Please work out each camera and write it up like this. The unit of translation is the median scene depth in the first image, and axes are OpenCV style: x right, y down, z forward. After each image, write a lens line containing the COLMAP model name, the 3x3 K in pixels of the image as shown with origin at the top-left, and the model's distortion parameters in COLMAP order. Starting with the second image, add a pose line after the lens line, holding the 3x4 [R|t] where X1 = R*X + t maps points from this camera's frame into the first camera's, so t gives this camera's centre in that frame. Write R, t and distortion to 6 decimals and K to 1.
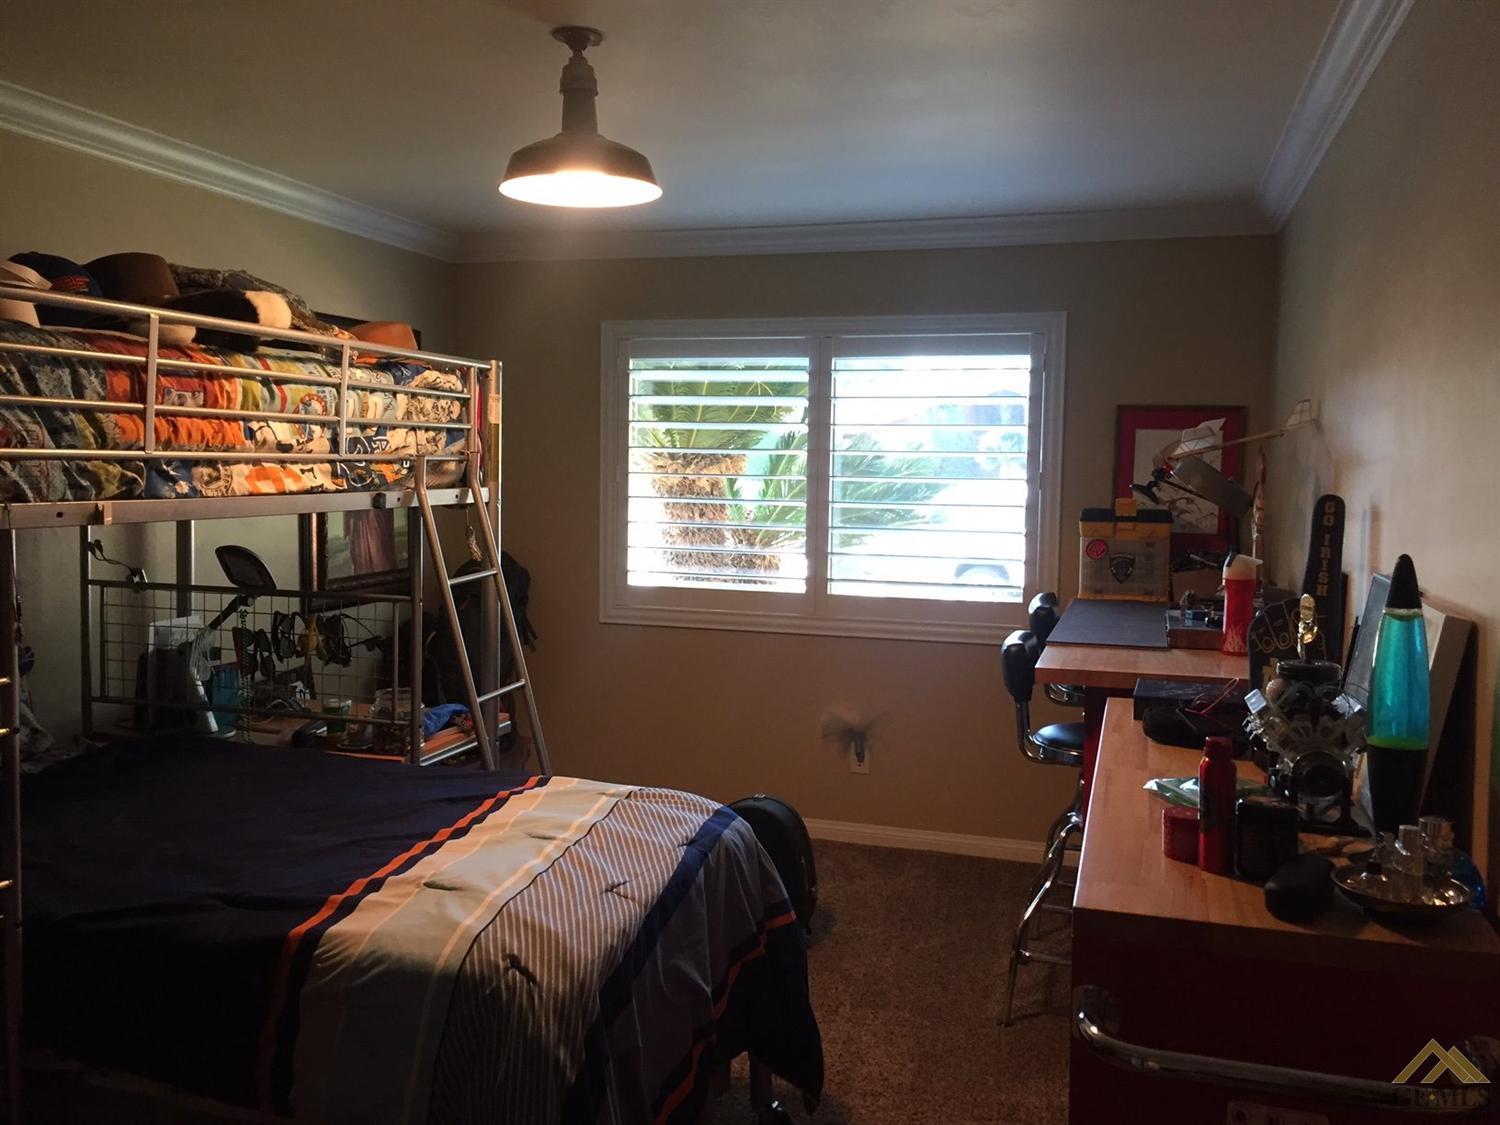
lens RADIAL K [[1277.2, 0, 750.0], [0, 1277.2, 562.5], [0, 0, 1]] dist [0.001163, 0.004183]
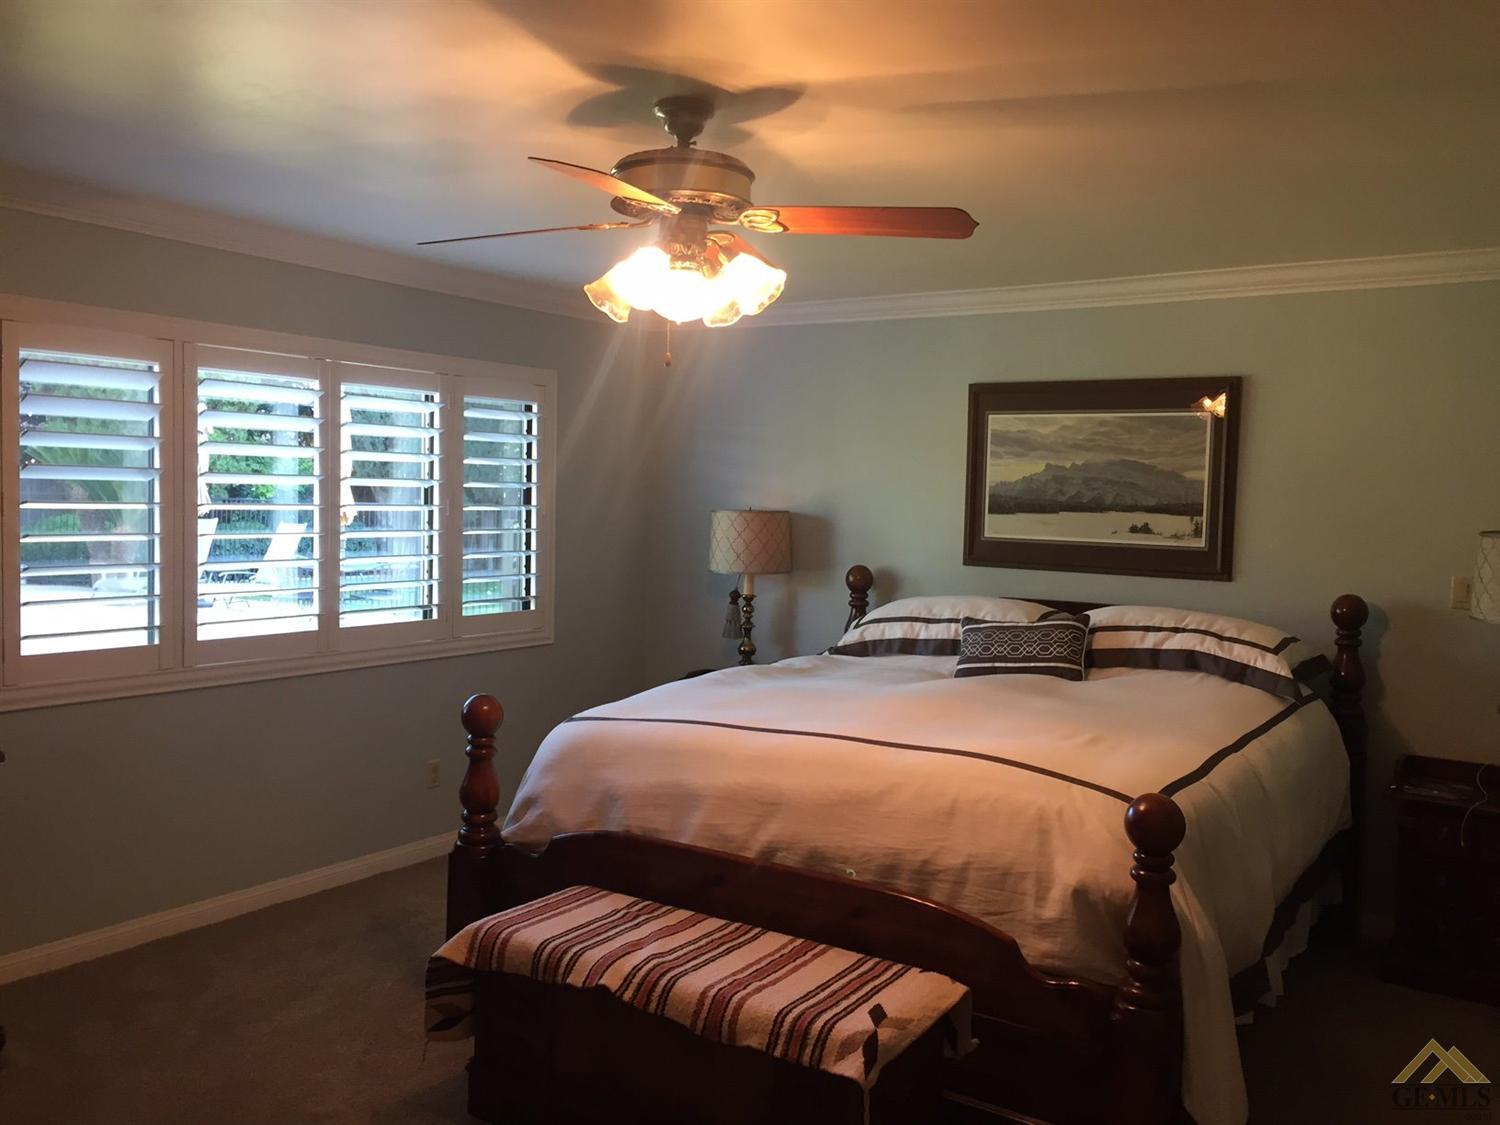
lens RADIAL K [[1277.2, 0, 750.0], [0, 1277.2, 562.5], [0, 0, 1]] dist [0.001163, 0.004183]
pose [[0.278633, -0.065304, 0.958175, -0.773861], [0.048573, 0.997367, 0.053850, -0.061839], [-0.959168, 0.031538, 0.281072, 0.435665]]
